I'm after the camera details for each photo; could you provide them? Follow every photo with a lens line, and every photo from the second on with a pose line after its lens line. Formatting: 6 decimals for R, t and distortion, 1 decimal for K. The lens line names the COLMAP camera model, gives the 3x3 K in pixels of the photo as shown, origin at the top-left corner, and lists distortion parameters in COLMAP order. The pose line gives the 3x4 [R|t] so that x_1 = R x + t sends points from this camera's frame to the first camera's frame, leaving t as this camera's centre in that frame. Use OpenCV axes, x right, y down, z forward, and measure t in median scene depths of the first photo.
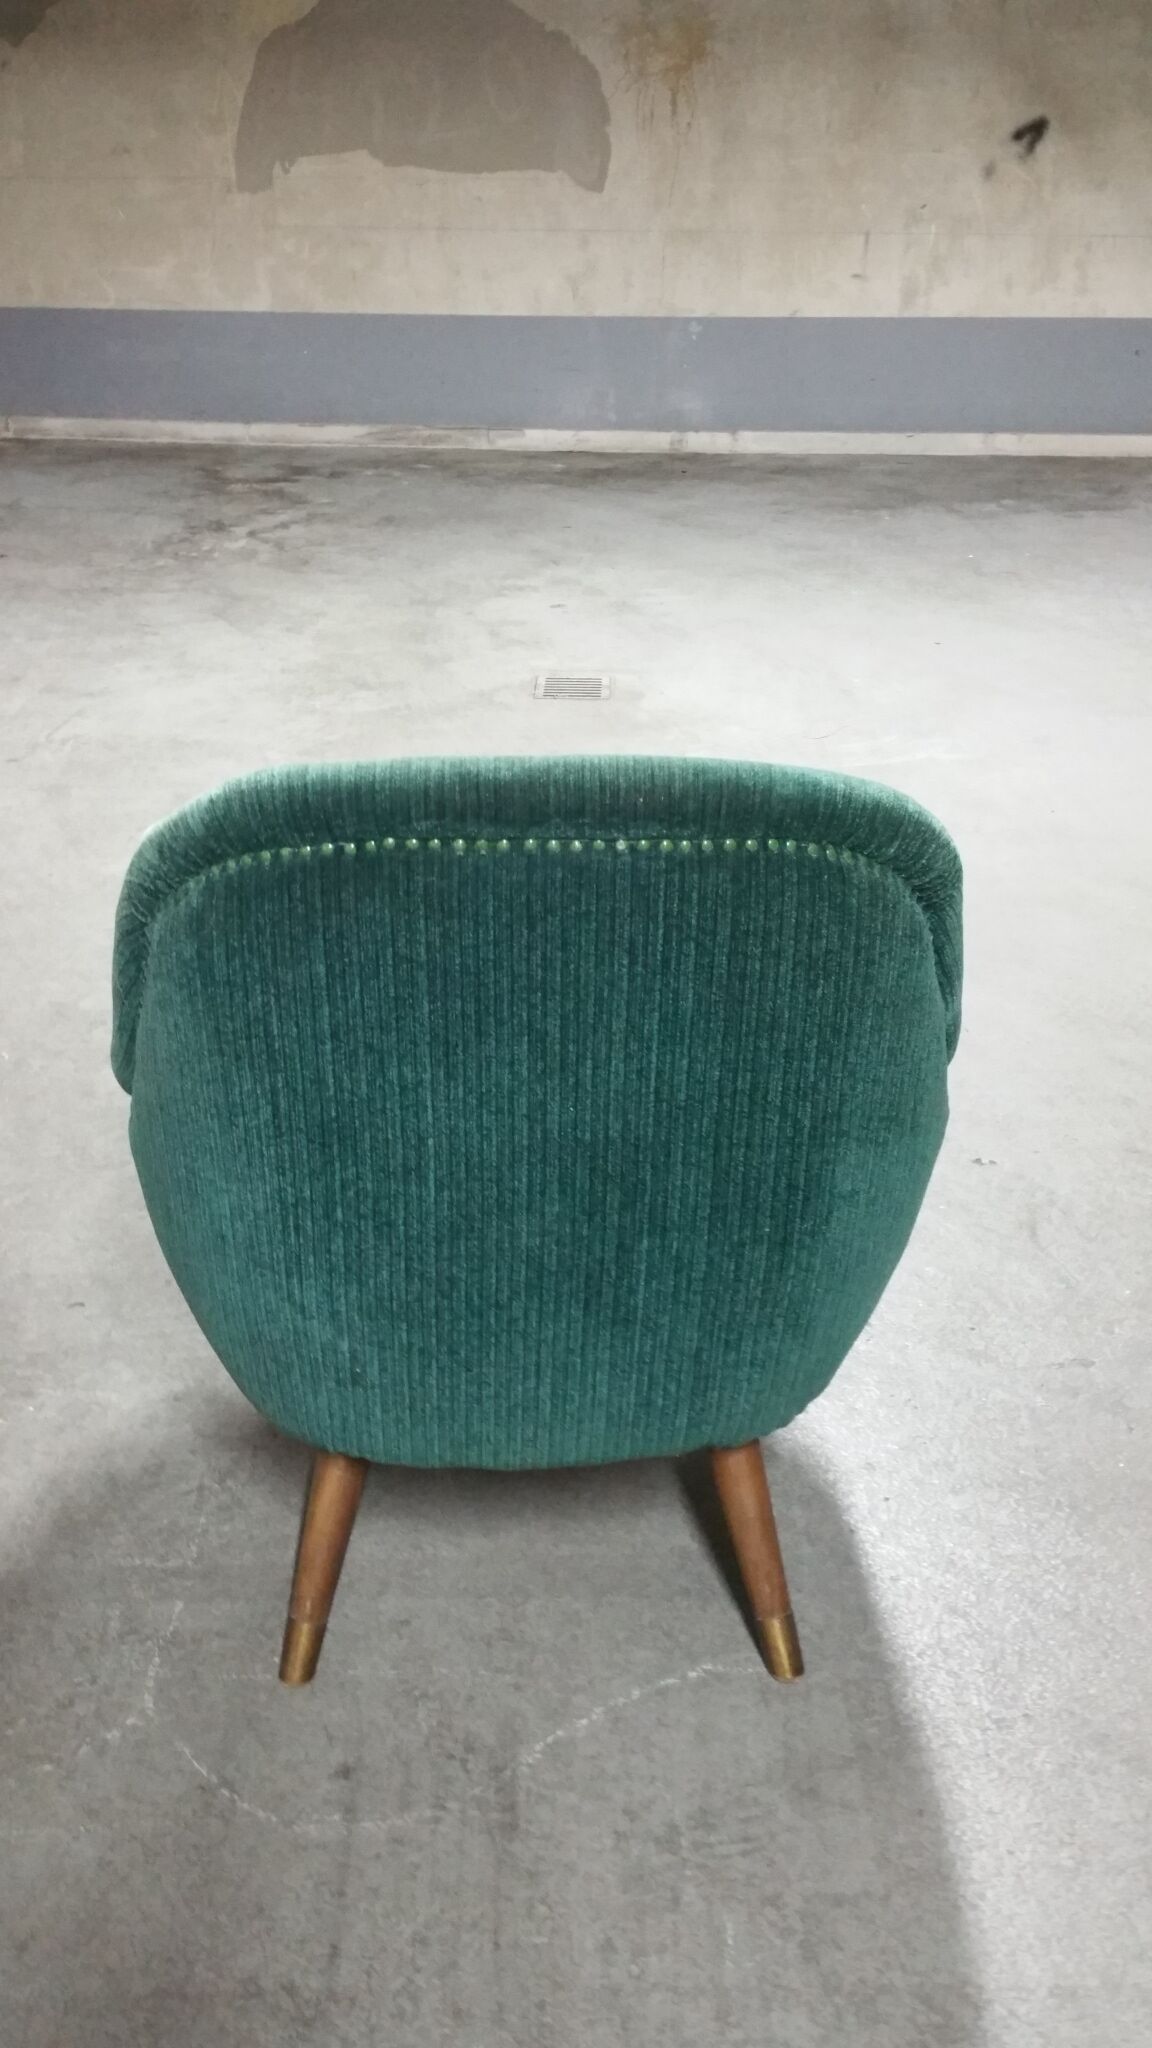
lens RADIAL K [[1905.9, 0, 549.1], [0, 1905.9, 1011.8], [0, 0, 1]] dist [0.179648, -0.422344]
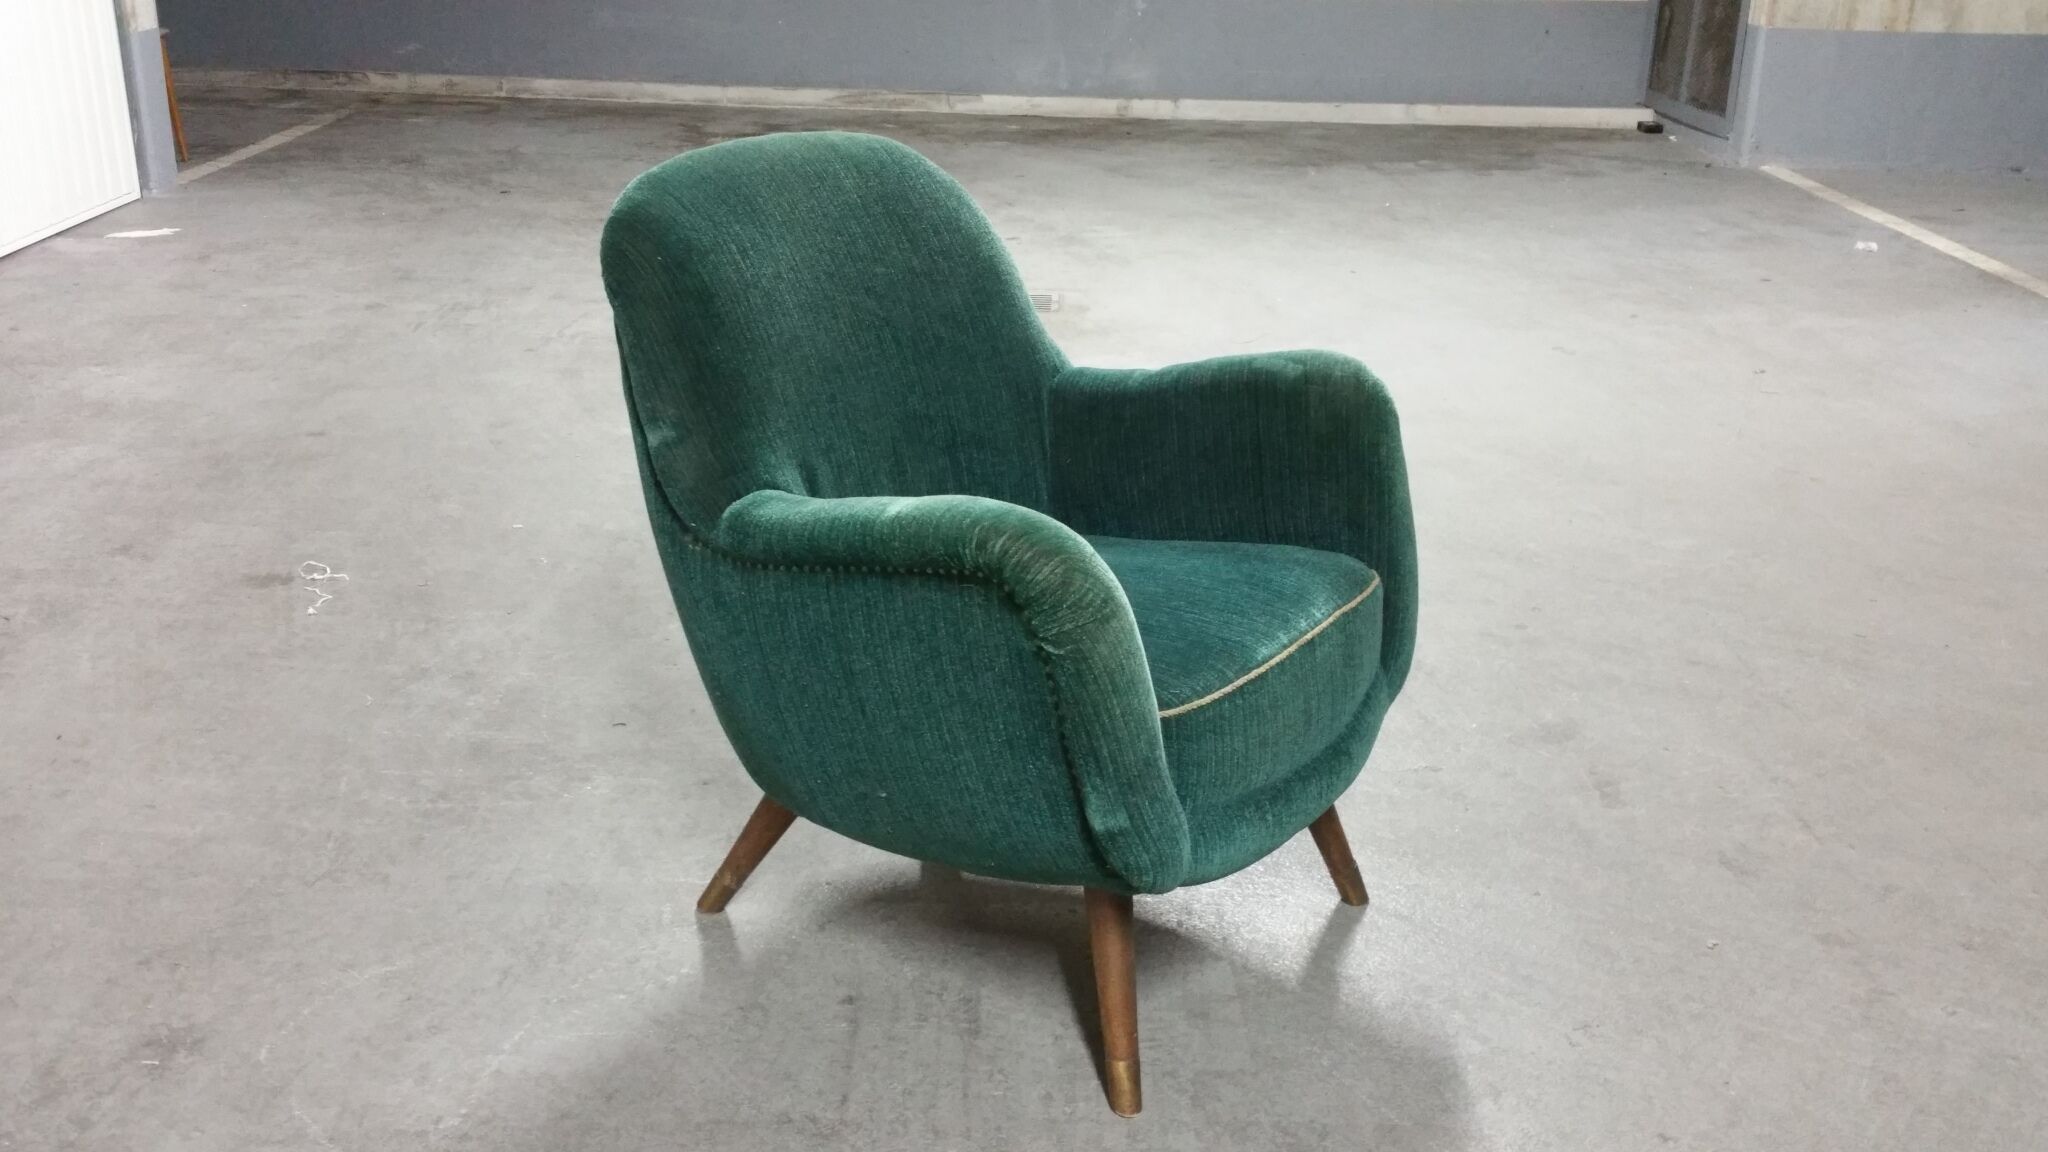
lens RADIAL K [[1905.9, 0, 1015.2], [0, 1905.9, 605.0], [0, 0, 1]] dist [0.179648, -0.422344]
pose [[0.999884, 0.011582, 0.009921, -0.002107], [-0.011072, 0.998690, -0.049959, 0.045545], [-0.010487, 0.049844, 0.998702, -0.077112]]
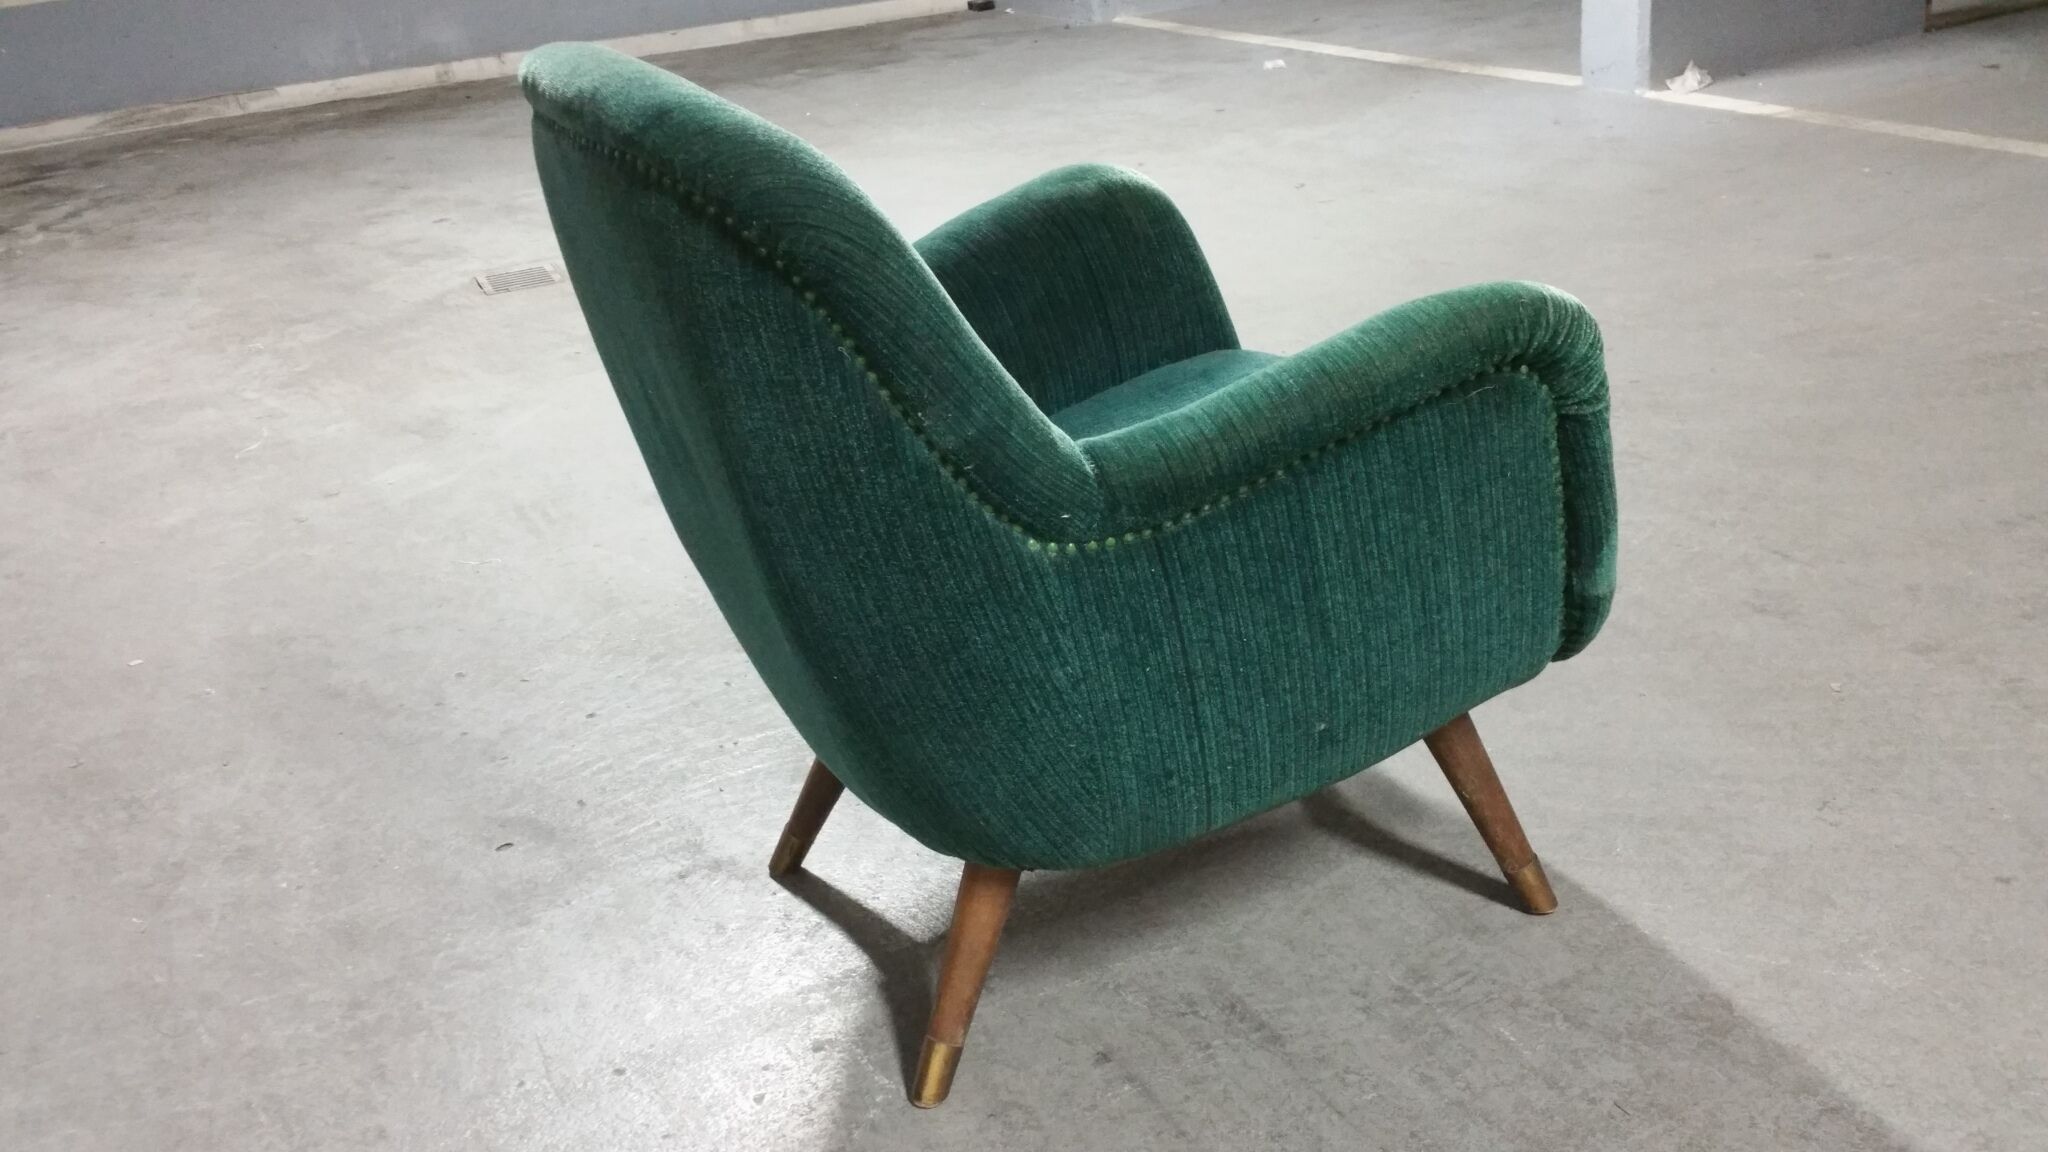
lens RADIAL K [[1905.9, 0, 1015.2], [0, 1905.9, 605.0], [0, 0, 1]] dist [0.179648, -0.422344]
pose [[0.898740, -0.259700, 0.353303, -0.109573], [0.271587, 0.962273, 0.016464, 0.030777], [-0.344250, 0.081156, 0.935364, 0.006302]]
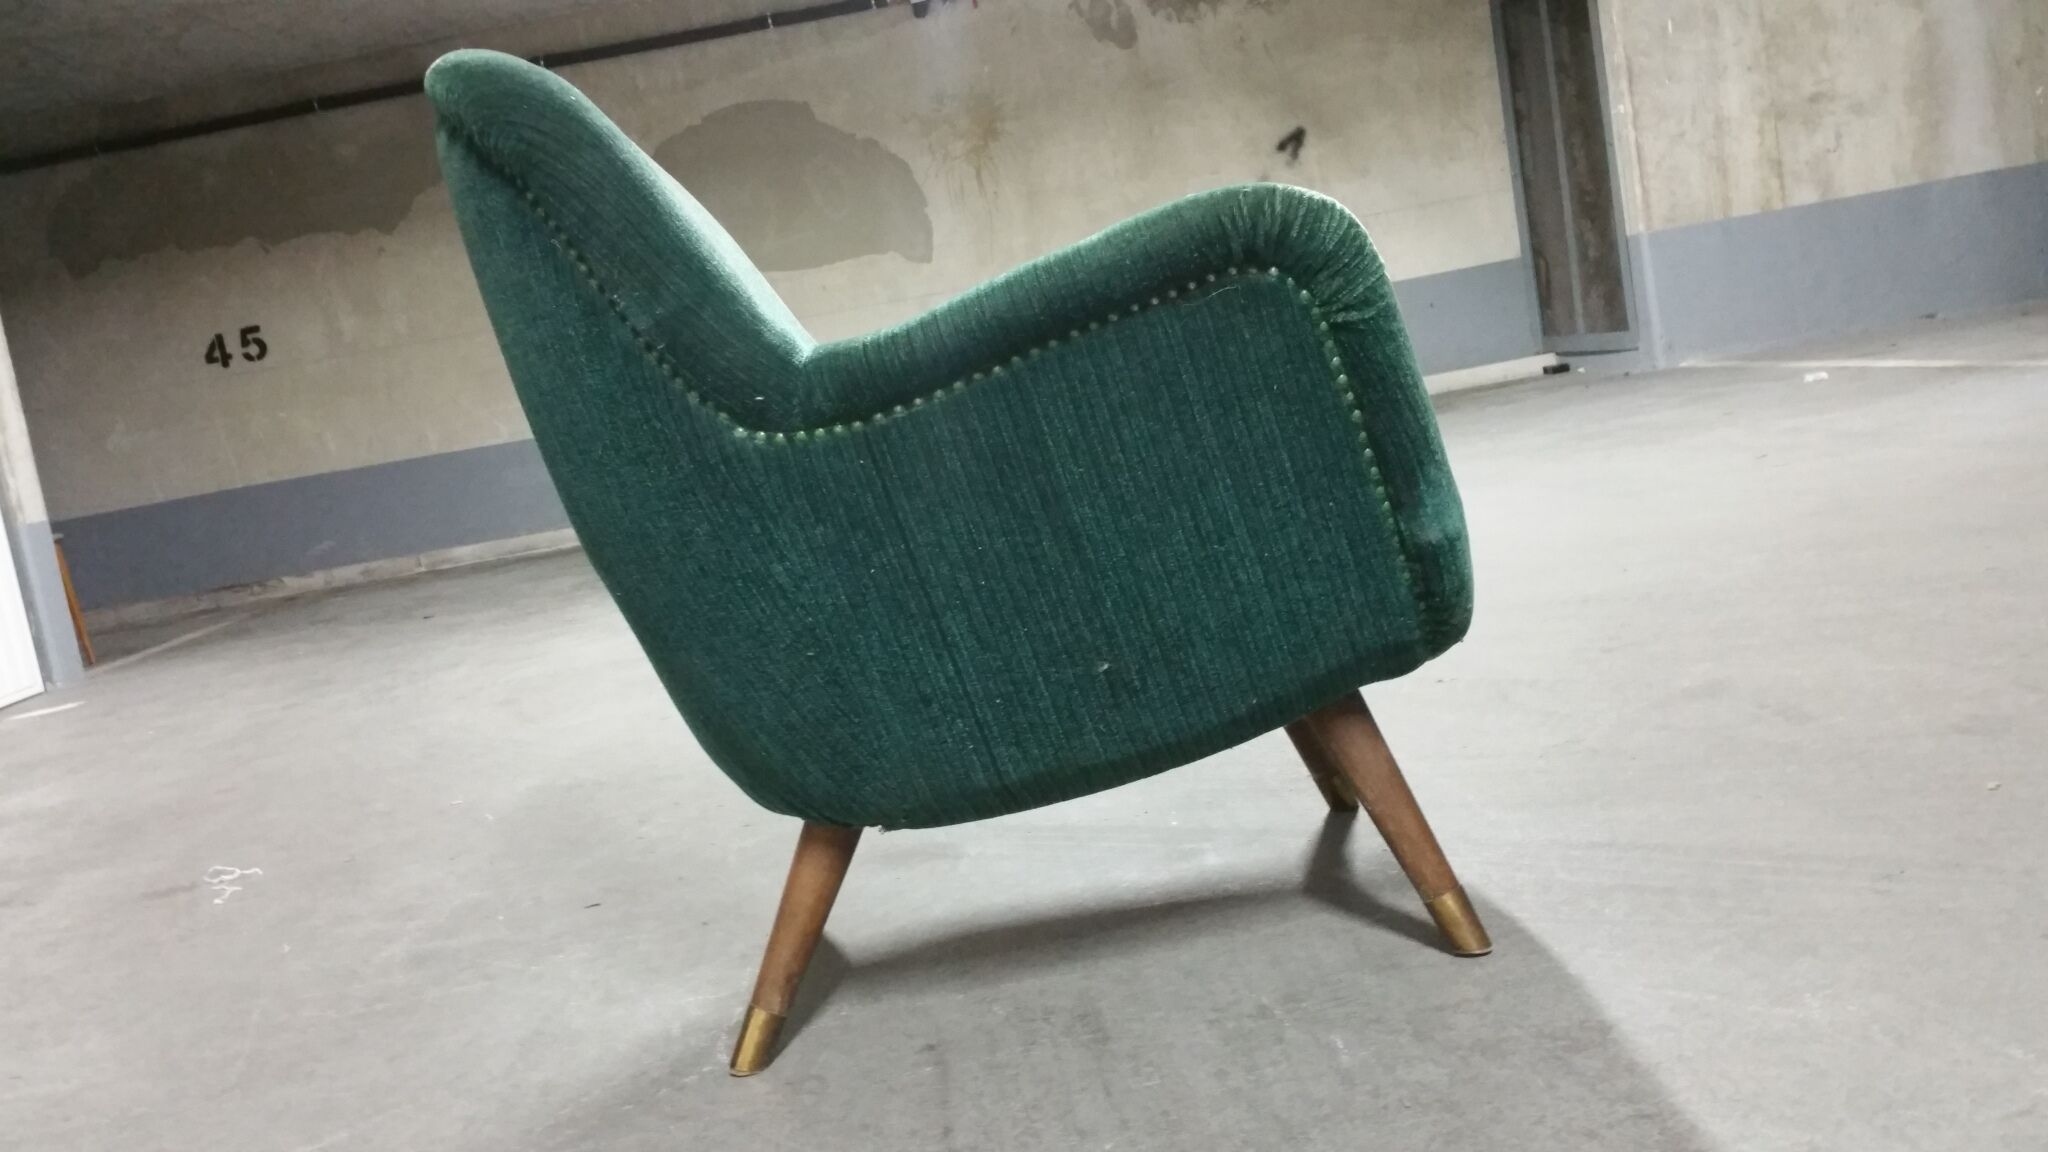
lens RADIAL K [[1905.9, 0, 1015.2], [0, 1905.9, 605.0], [0, 0, 1]] dist [0.179648, -0.422344]
pose [[0.981808, -0.183908, 0.047235, -0.016300], [0.189643, 0.937414, -0.292044, 0.115201], [0.009430, 0.295689, 0.955238, -0.000197]]
